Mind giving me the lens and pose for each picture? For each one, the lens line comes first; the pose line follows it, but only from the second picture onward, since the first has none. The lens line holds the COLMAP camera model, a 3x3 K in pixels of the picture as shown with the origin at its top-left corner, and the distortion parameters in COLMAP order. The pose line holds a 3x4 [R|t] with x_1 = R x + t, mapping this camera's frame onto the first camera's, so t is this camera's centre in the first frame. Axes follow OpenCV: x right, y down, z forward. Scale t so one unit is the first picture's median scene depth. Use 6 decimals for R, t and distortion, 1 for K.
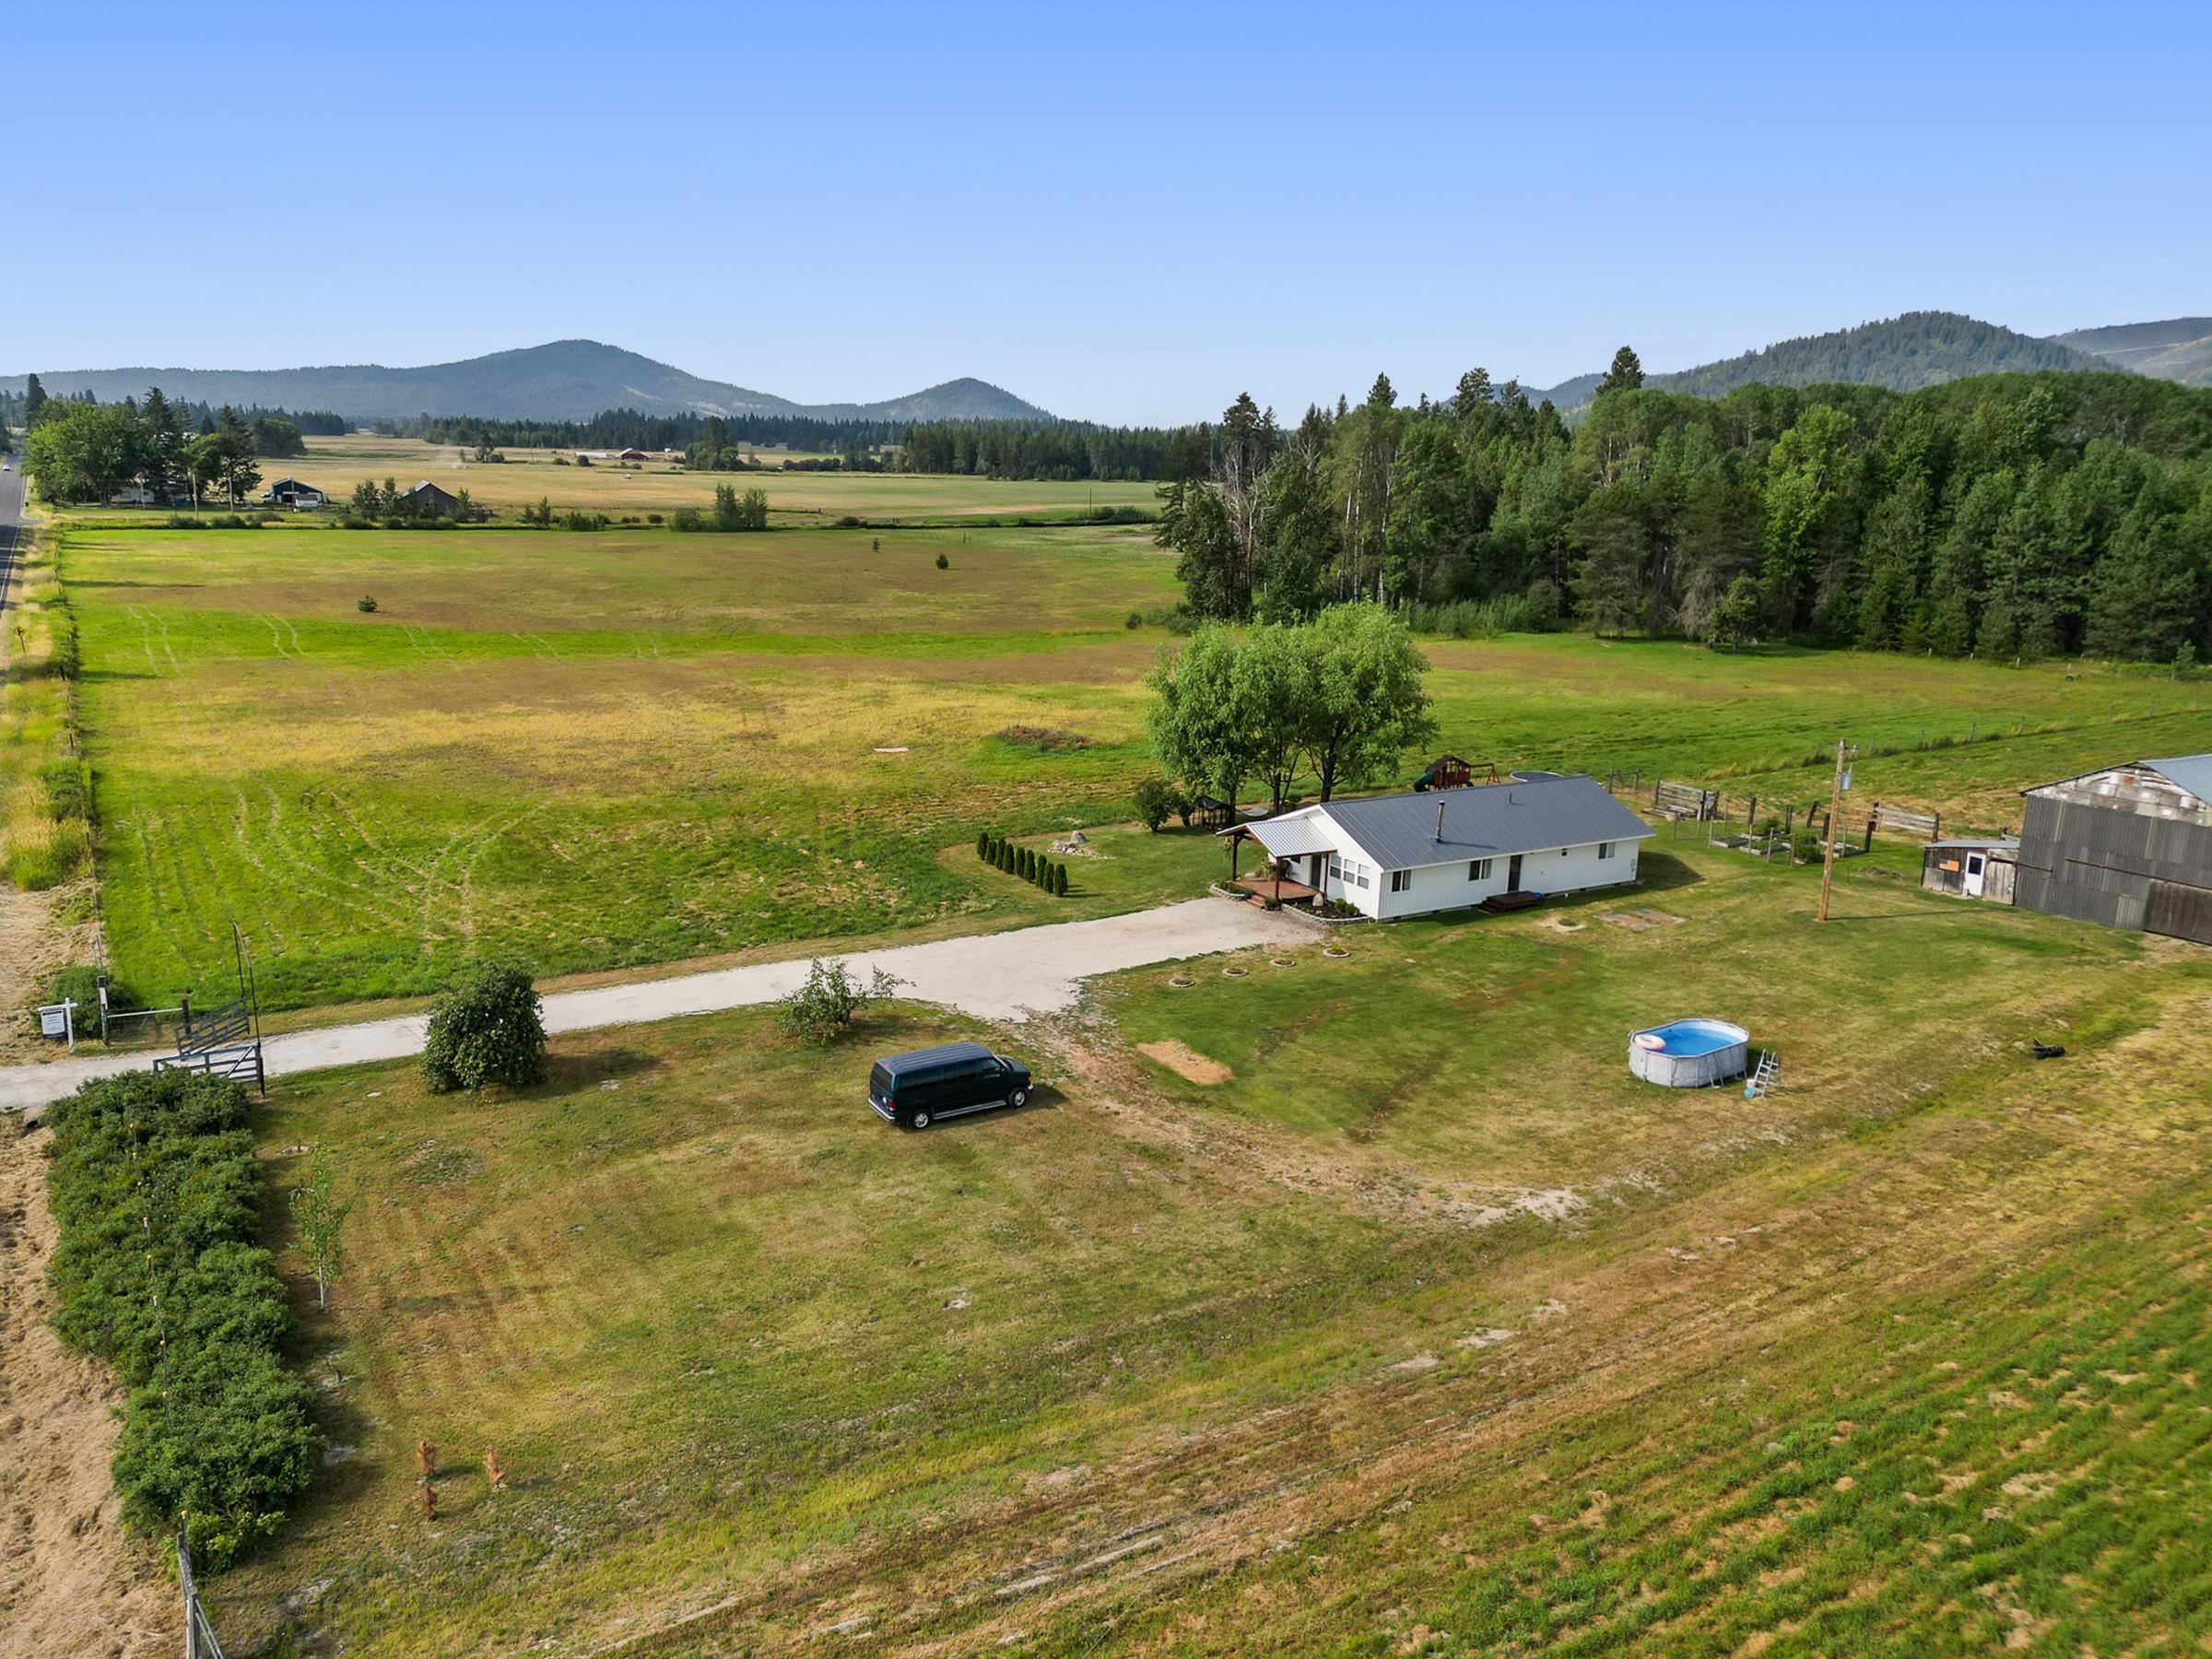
lens RADIAL K [[1604.0, 0, 1106.0], [0, 1604.0, 829.5], [0, 0, 1]] dist [0.105158, -0.084400]
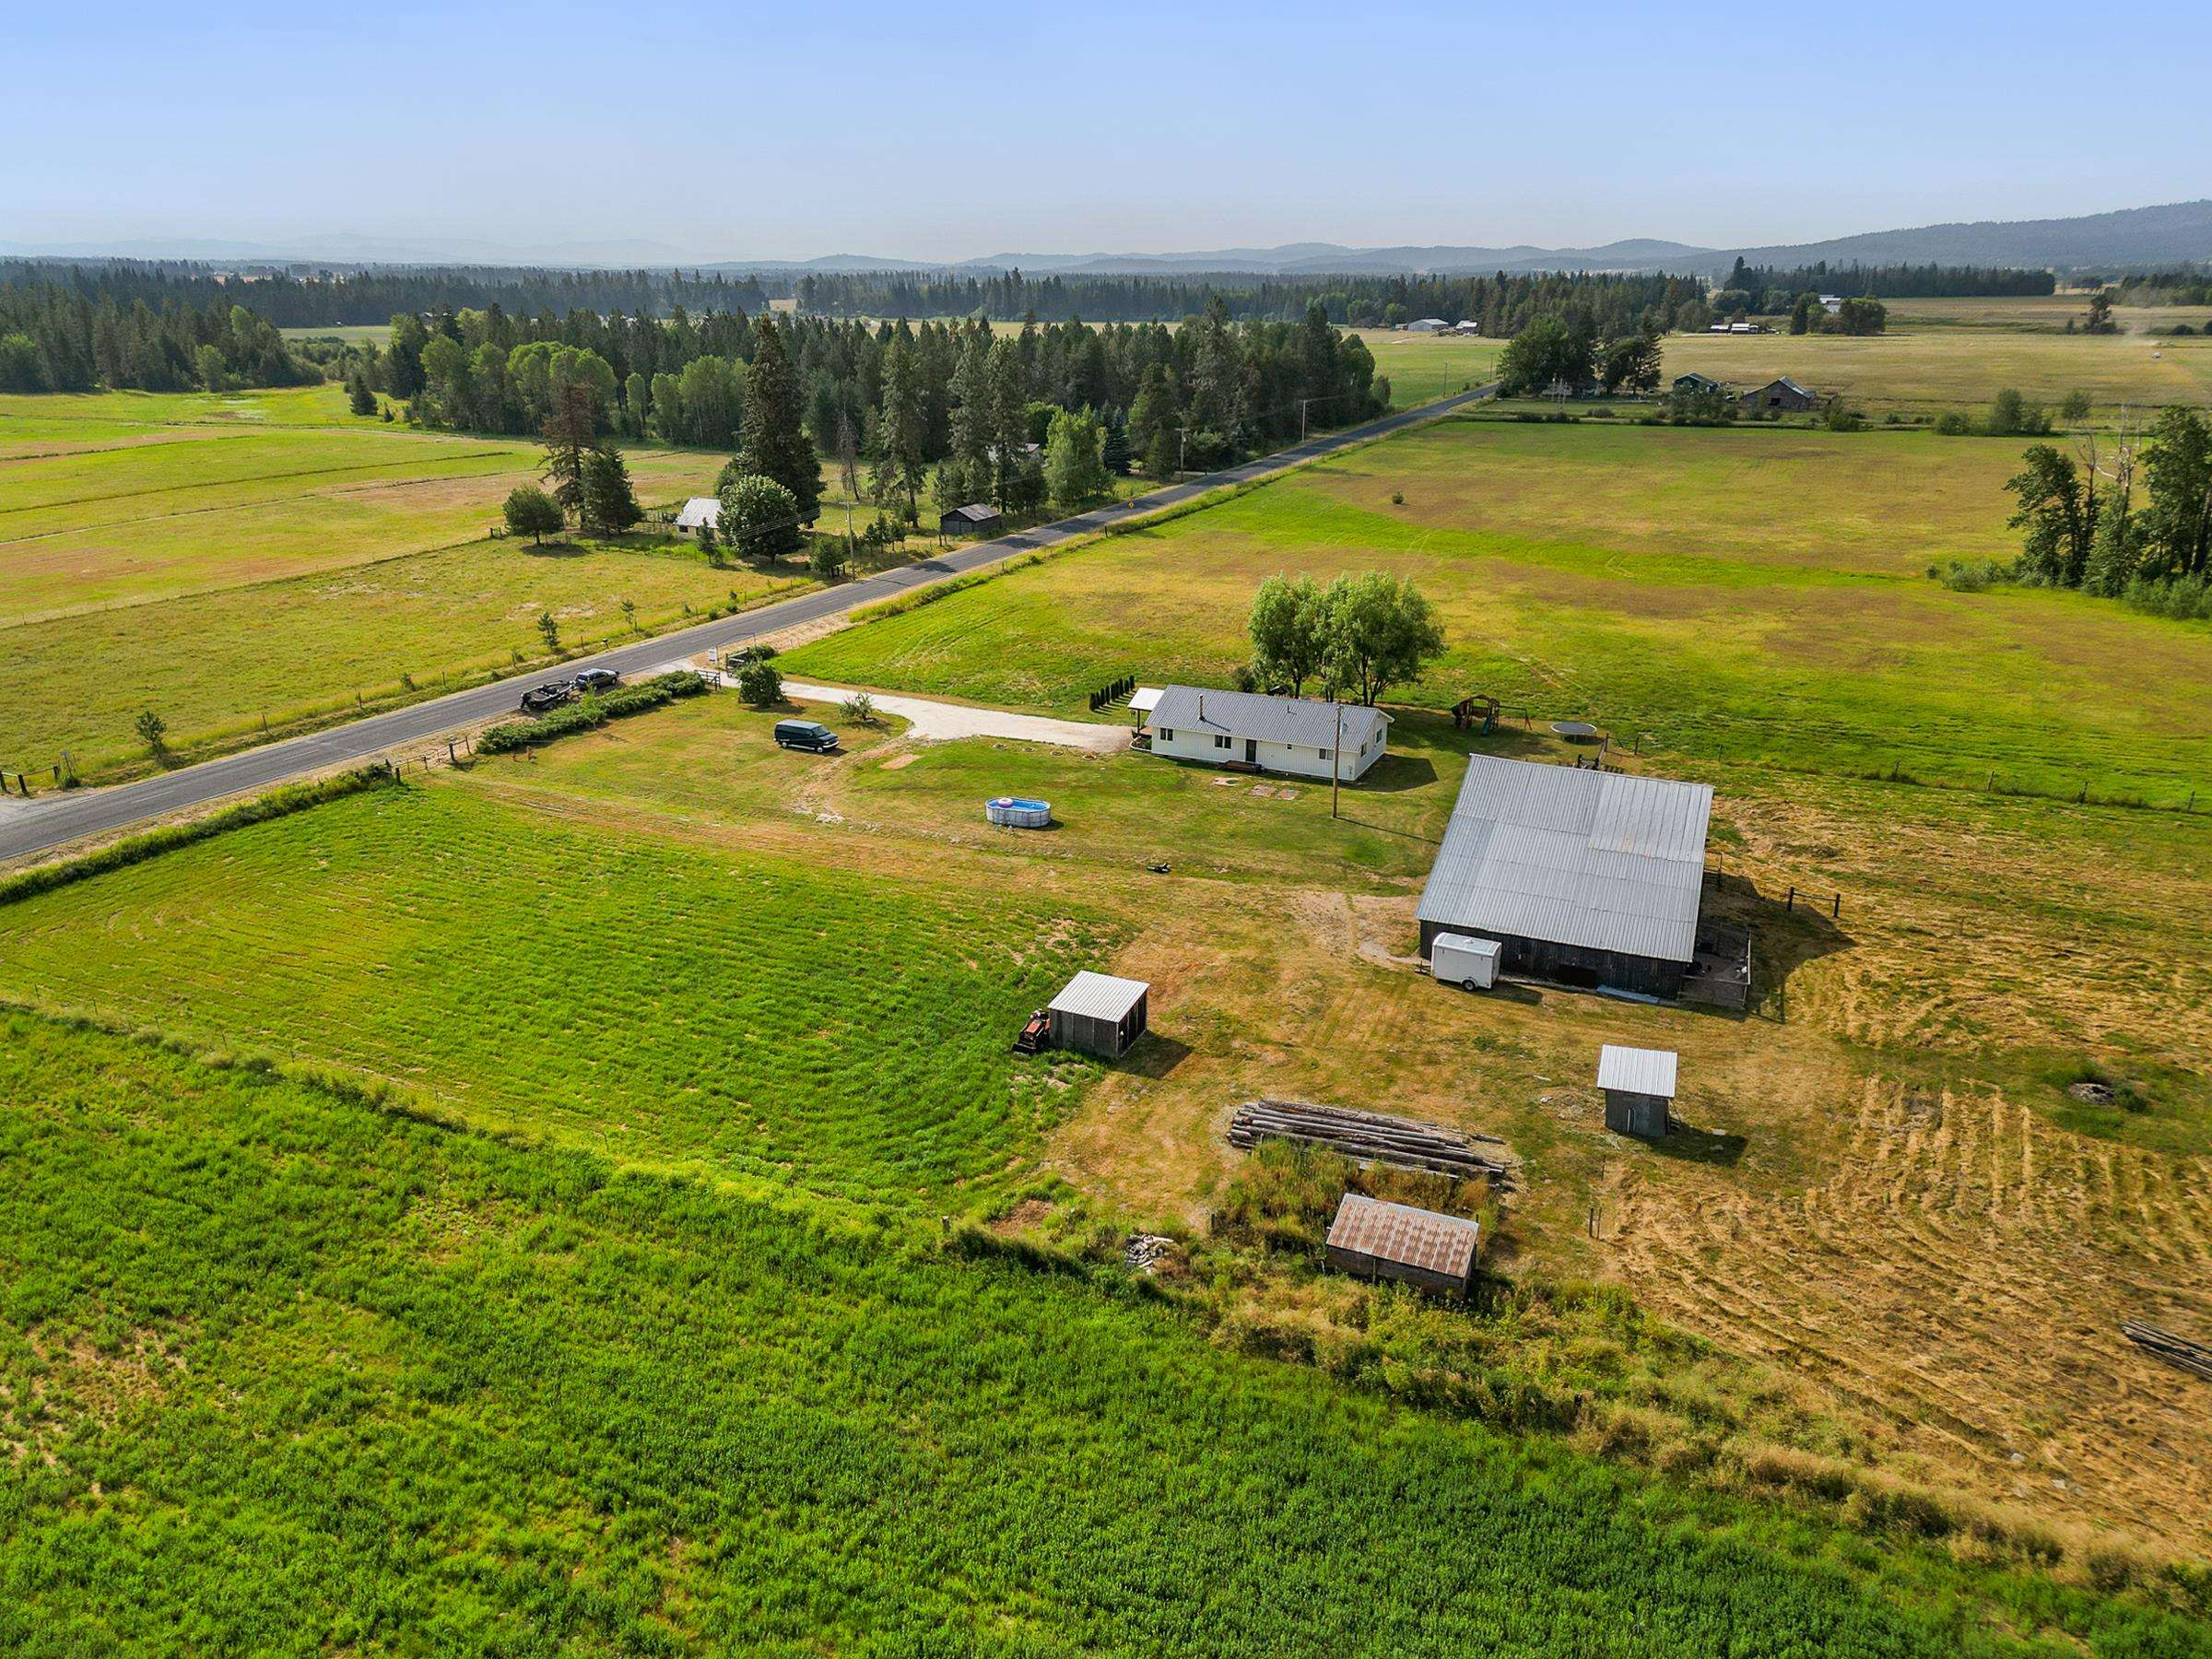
lens RADIAL K [[1545.1, 0, 1106.0], [0, 1545.1, 829.5], [0, 0, 1]] dist [0.096614, -0.070968]
pose [[0.555840, 0.255560, -0.791032, 1.129608], [-0.179205, 0.966035, 0.186176, -0.126514], [0.811744, 0.038273, 0.582758, -0.012298]]
